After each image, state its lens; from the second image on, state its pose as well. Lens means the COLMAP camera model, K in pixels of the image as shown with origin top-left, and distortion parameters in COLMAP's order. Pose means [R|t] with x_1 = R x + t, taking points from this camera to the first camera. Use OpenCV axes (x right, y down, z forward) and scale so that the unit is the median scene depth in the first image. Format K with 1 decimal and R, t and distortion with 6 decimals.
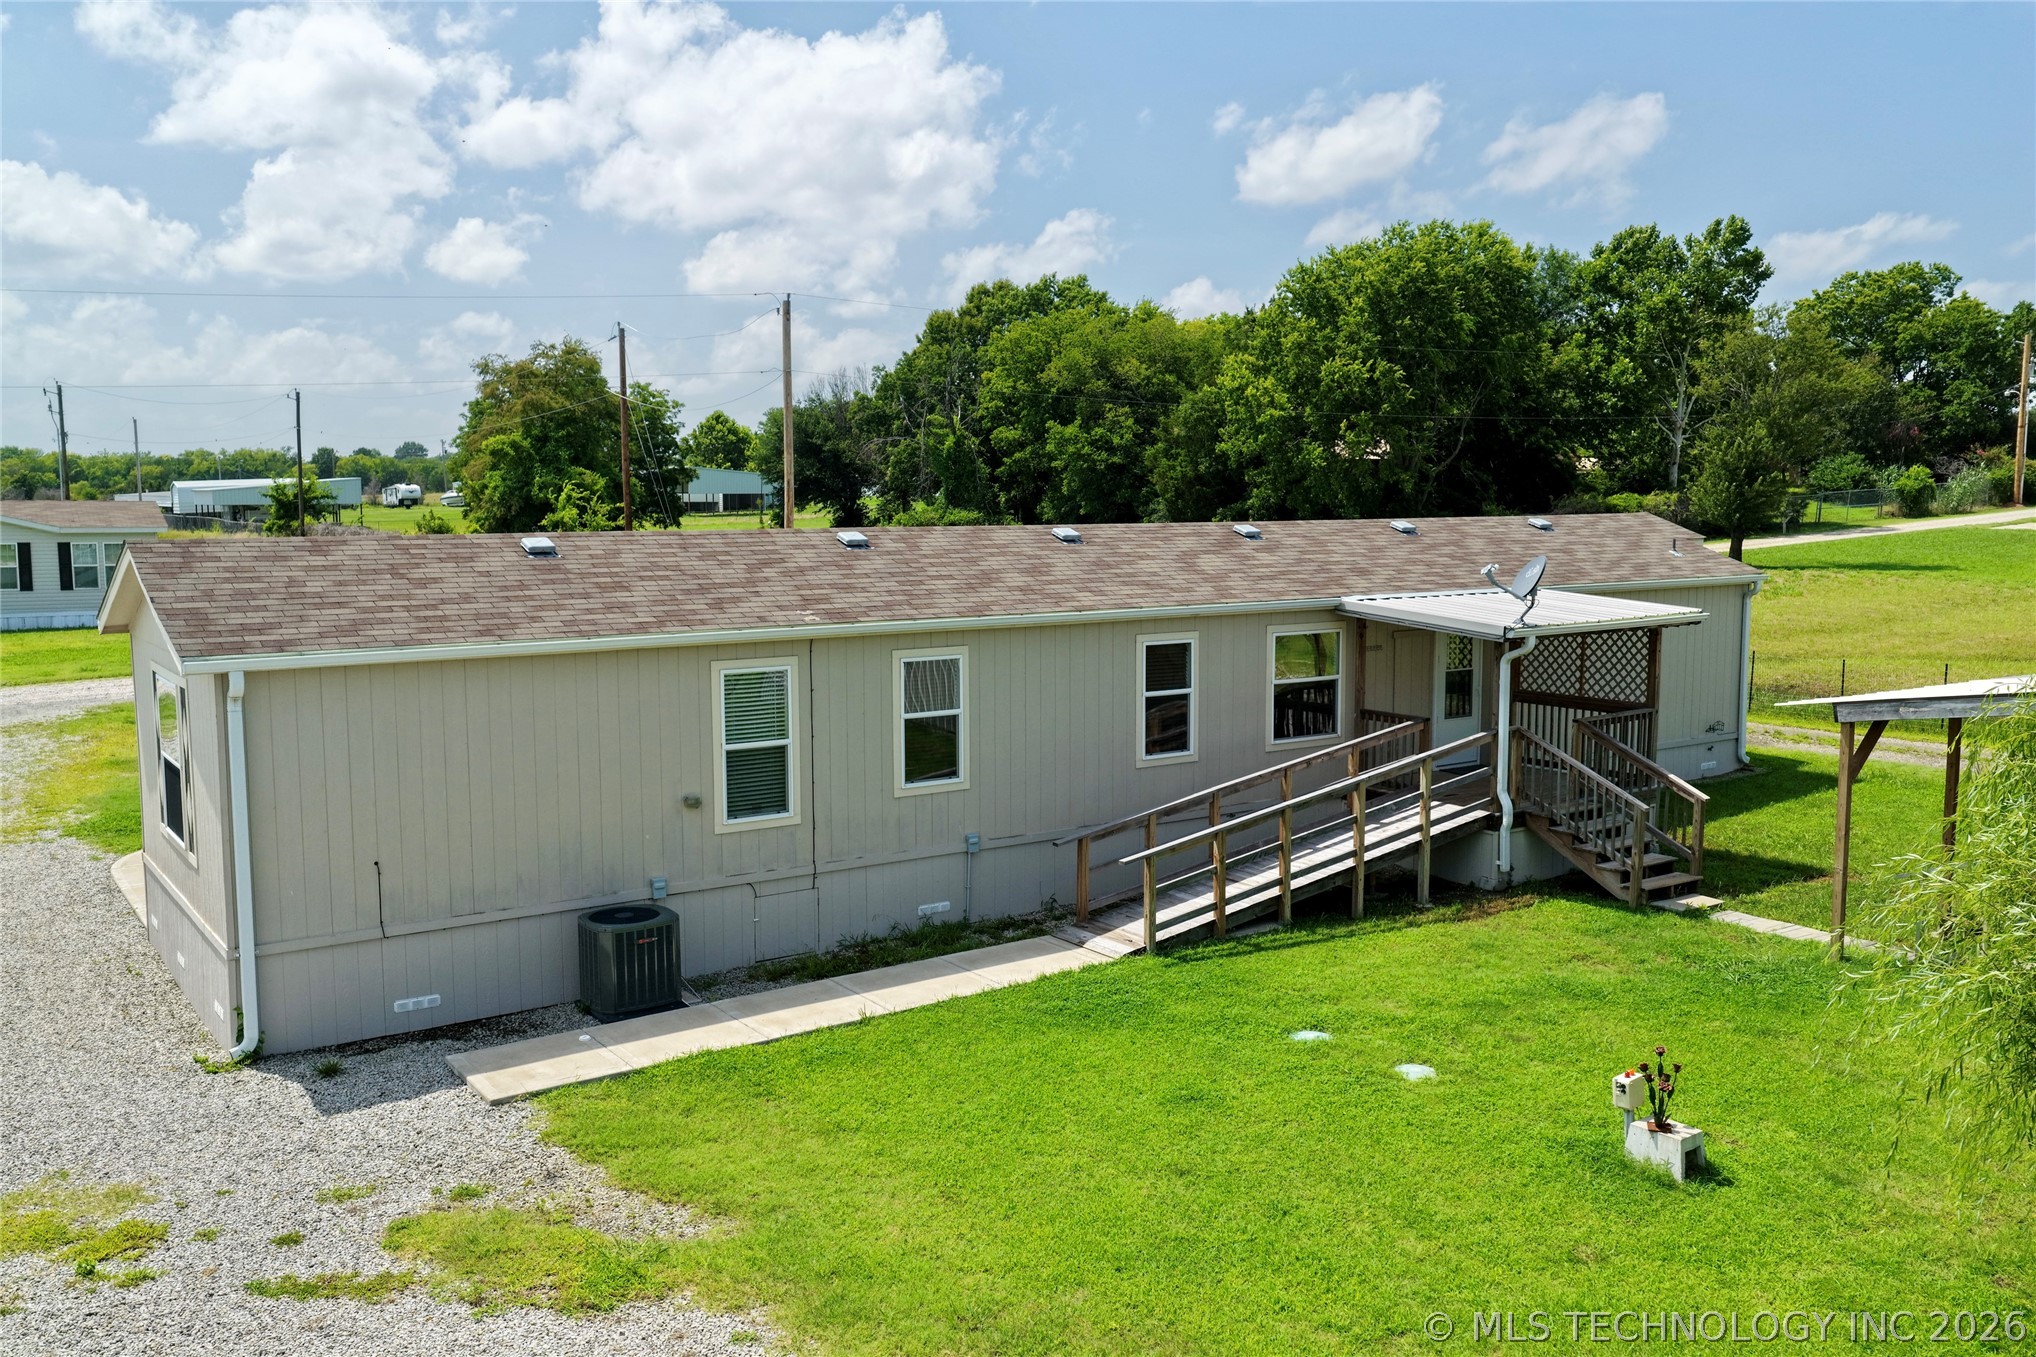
lens RADIAL K [[1686.6, 0, 1021.8], [0, 1686.6, 677.2], [0, 0, 1]] dist [-0.015049, 0.029010]
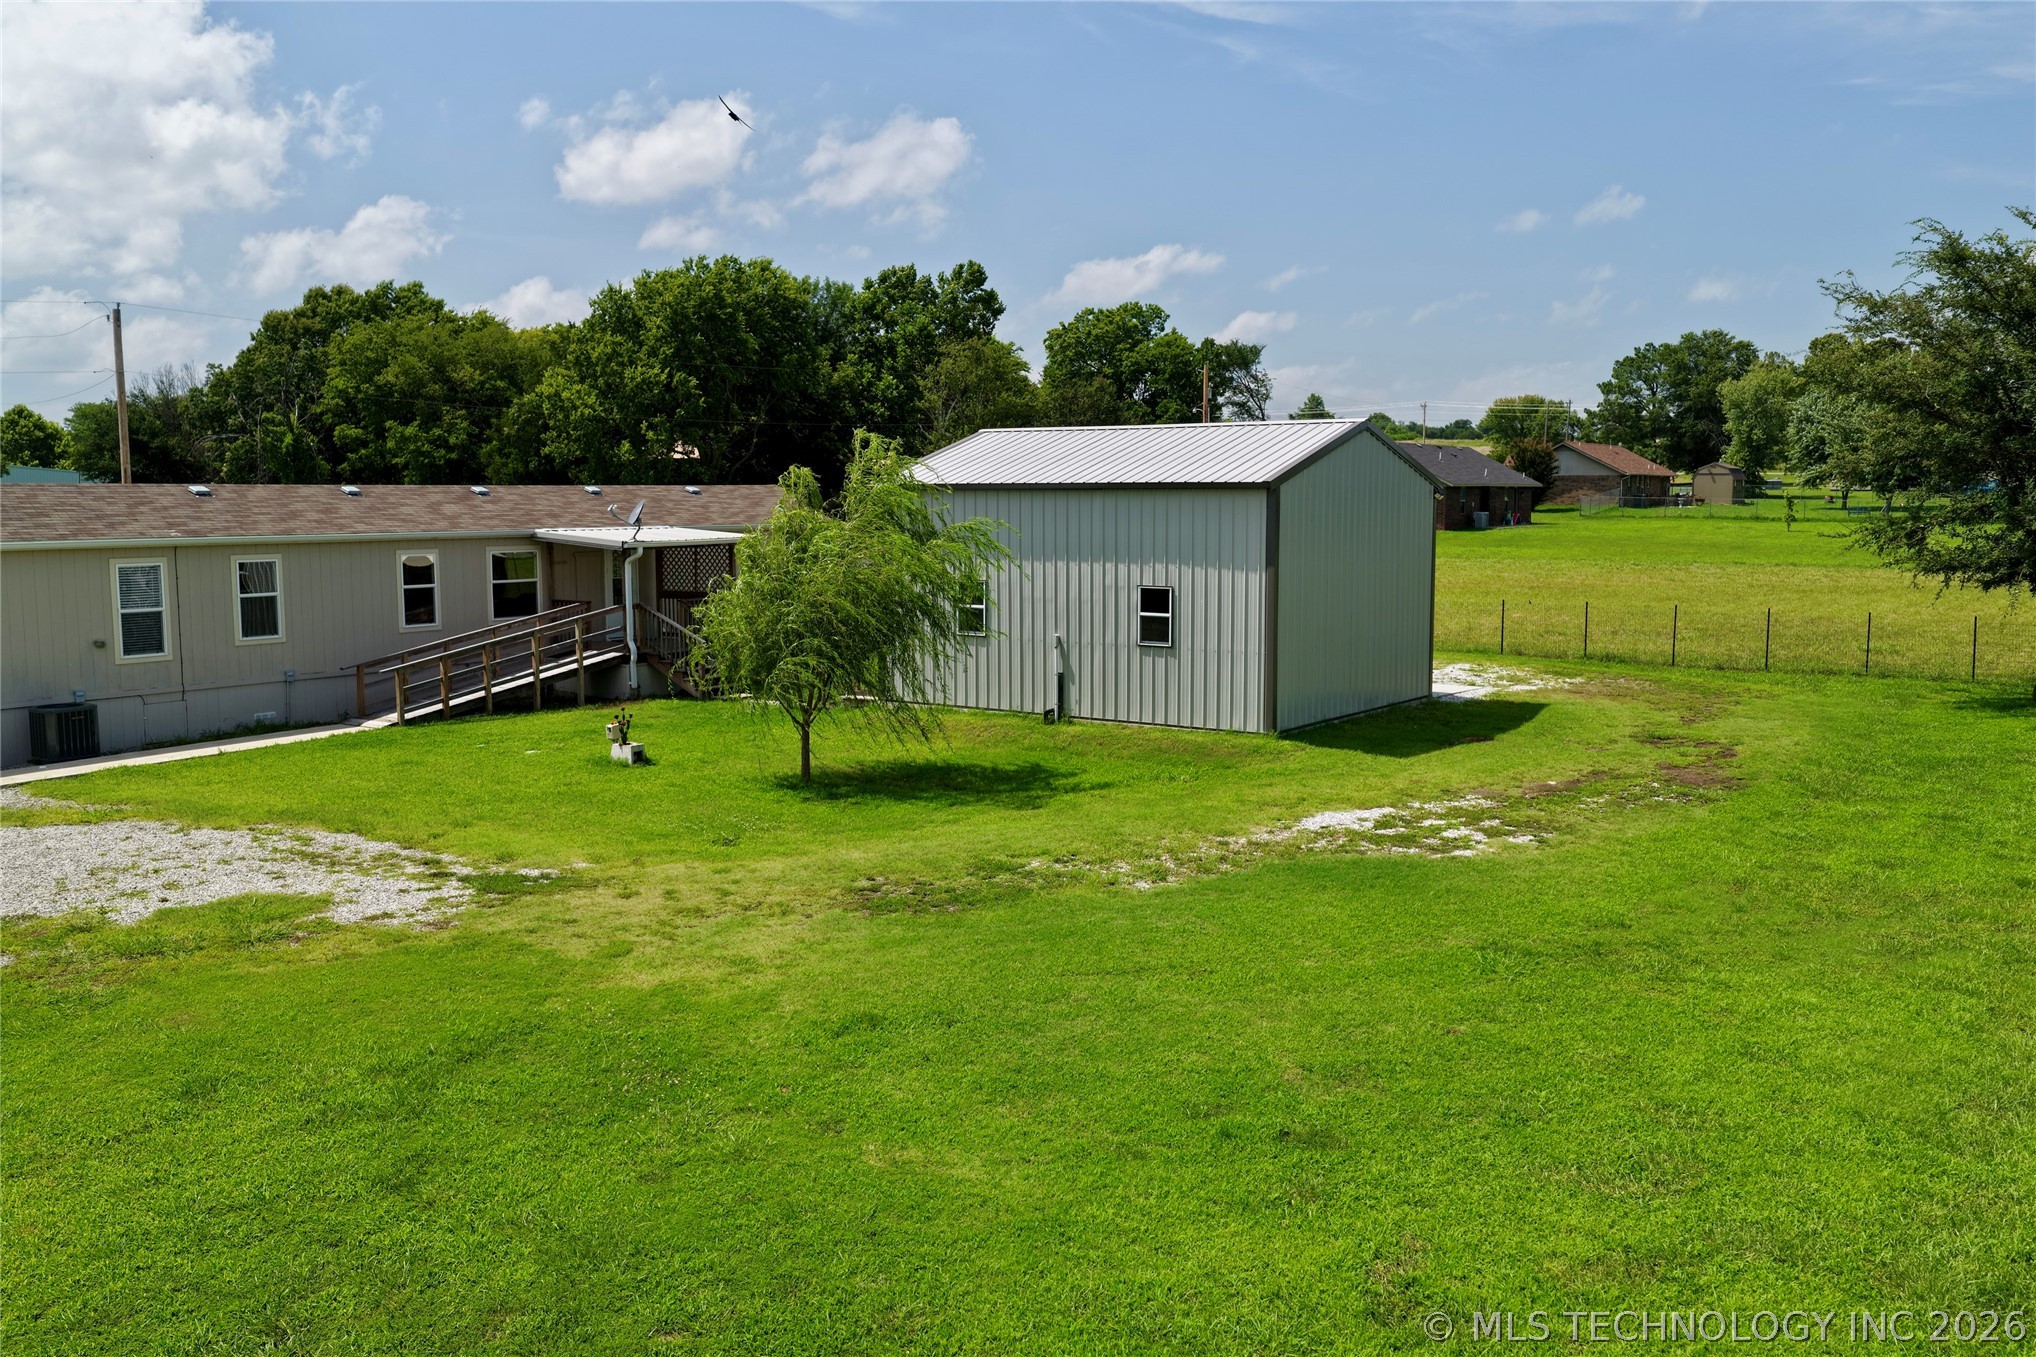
lens RADIAL K [[1686.6, 0, 1021.8], [0, 1686.6, 677.2], [0, 0, 1]] dist [-0.015049, 0.029010]
pose [[0.935296, -0.037608, 0.351863, 0.053549], [0.038702, 0.999243, 0.003926, 0.107419], [-0.351744, 0.009945, 0.936043, -0.682768]]
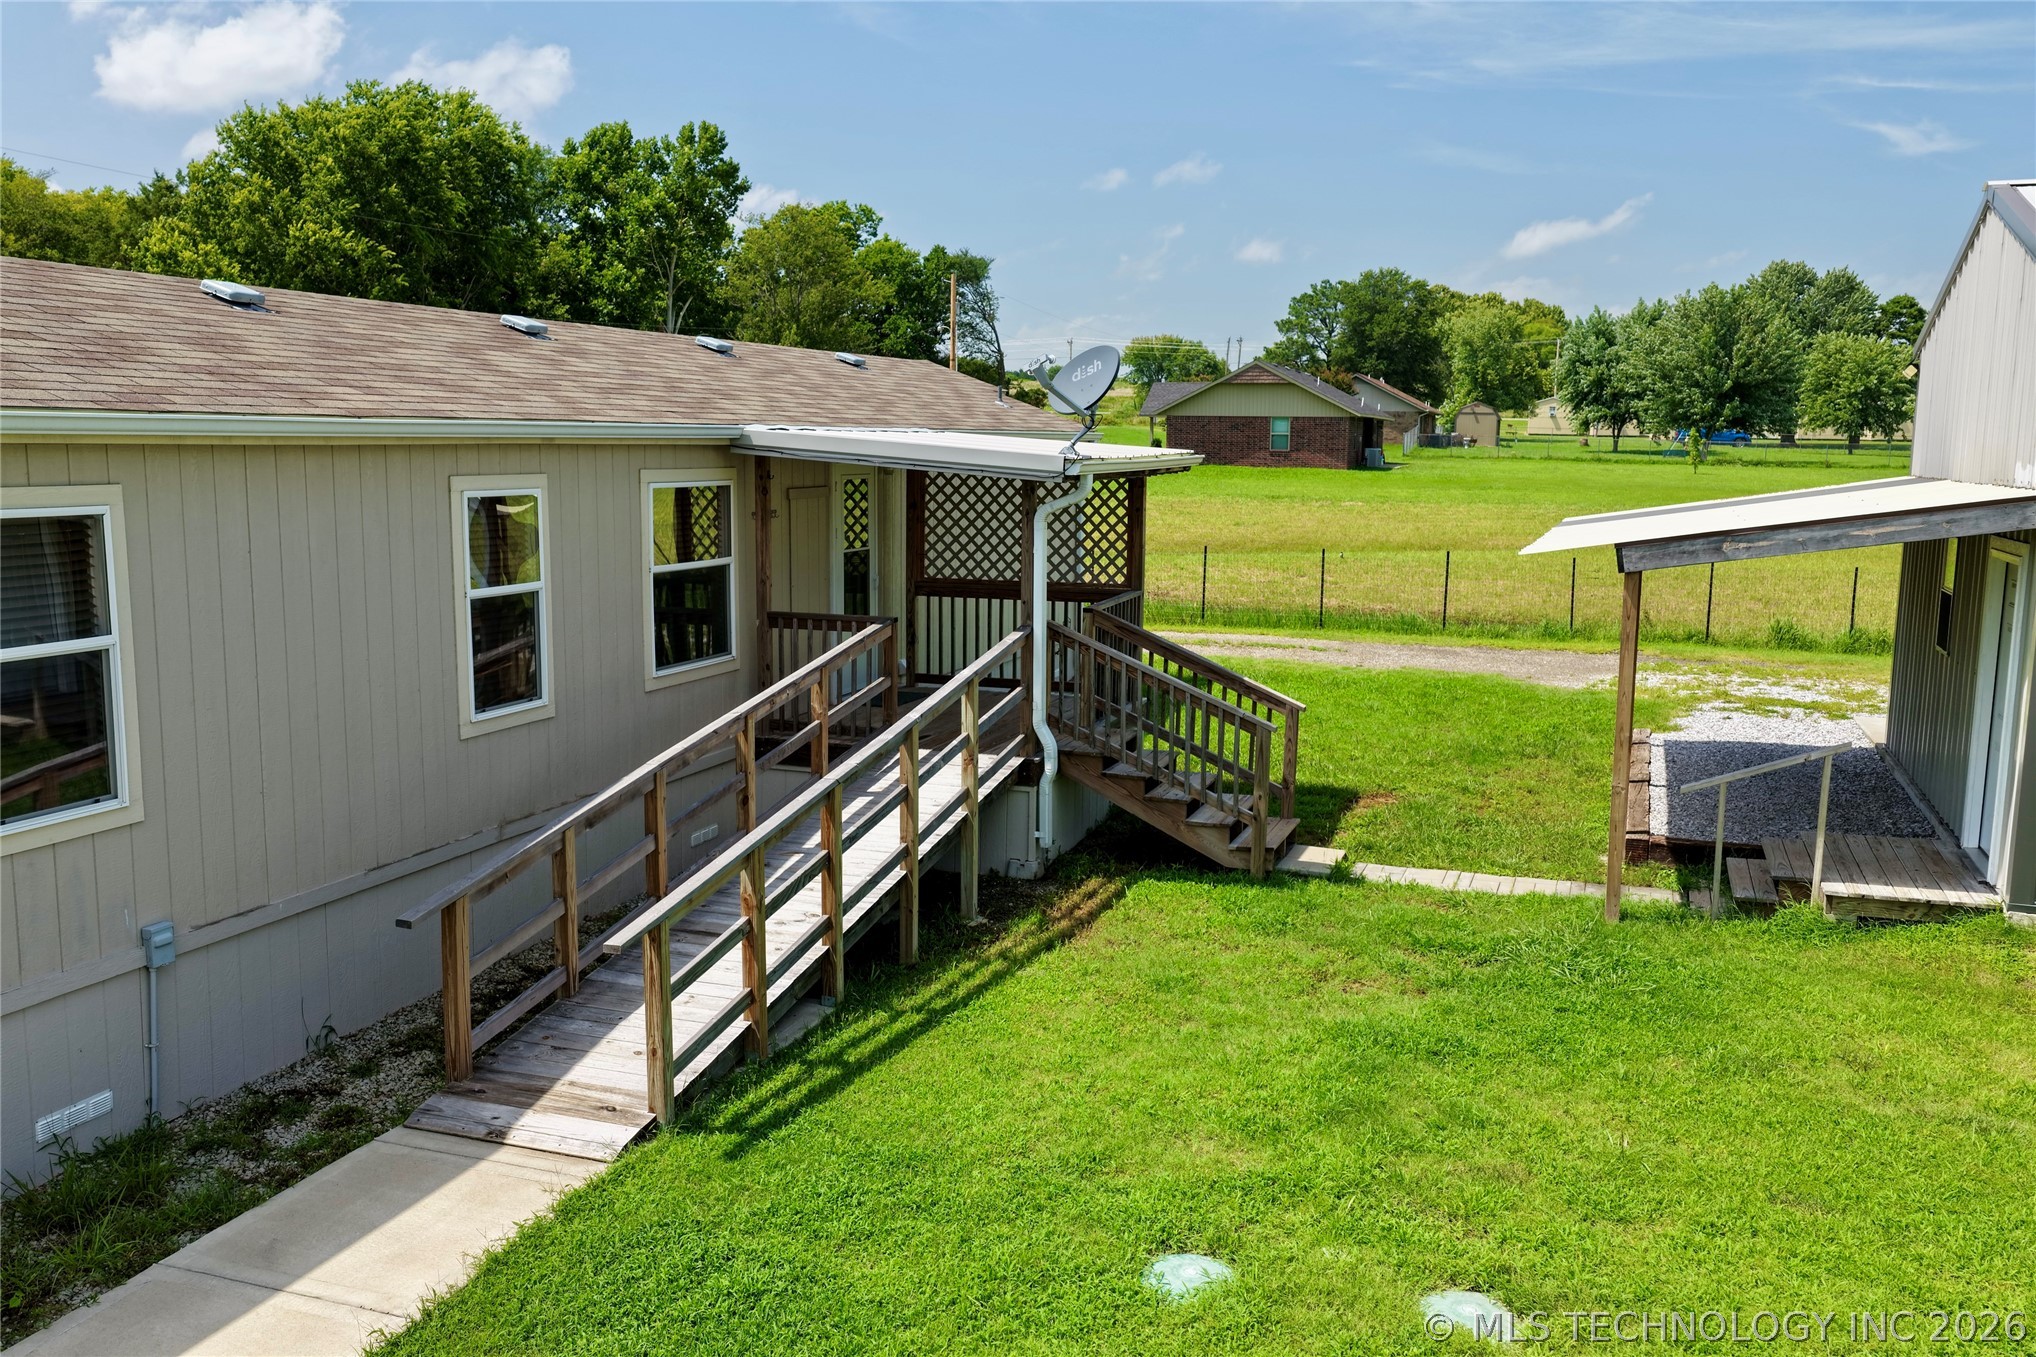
lens RADIAL K [[1686.6, 0, 1021.8], [0, 1686.6, 677.2], [0, 0, 1]] dist [-0.015049, 0.029010]
pose [[0.809101, -0.070319, 0.583447, -0.086369], [0.051079, 0.997473, 0.049385, 0.017781], [-0.585445, -0.010156, 0.810648, 0.462378]]
